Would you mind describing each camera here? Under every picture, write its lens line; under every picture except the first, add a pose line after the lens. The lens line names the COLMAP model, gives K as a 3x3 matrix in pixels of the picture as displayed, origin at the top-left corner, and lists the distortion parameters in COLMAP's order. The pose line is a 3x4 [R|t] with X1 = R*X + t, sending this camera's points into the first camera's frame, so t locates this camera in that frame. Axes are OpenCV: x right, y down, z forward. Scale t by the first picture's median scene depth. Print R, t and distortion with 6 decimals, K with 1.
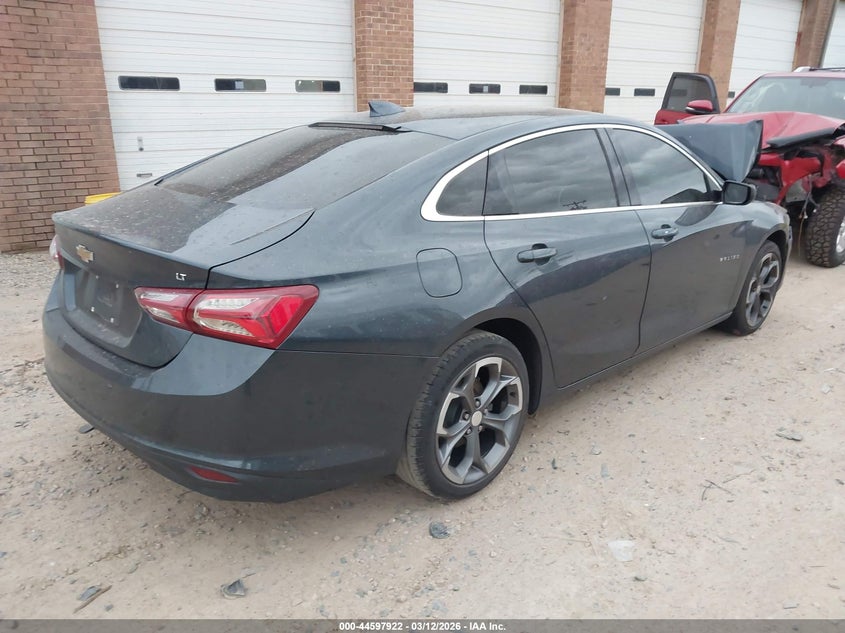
lens RADIAL K [[706.0, 0, 422.5], [0, 706.0, 316.5], [0, 0, 1]] dist [-0.000307, 0.009043]
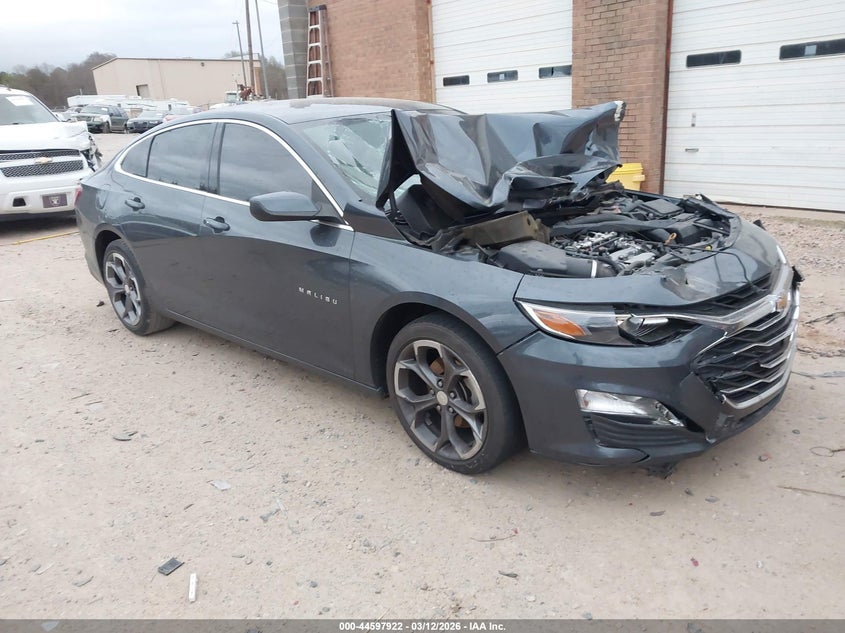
lens RADIAL K [[651.4, 0, 422.5], [0, 651.4, 316.5], [0, 0, 1]] dist [0.049115, 0.002040]
pose [[0.024314, 0.314677, -0.948887, 0.713247], [-0.236489, 0.924038, 0.300377, -0.198267], [0.971330, 0.217098, 0.096885, 0.657882]]
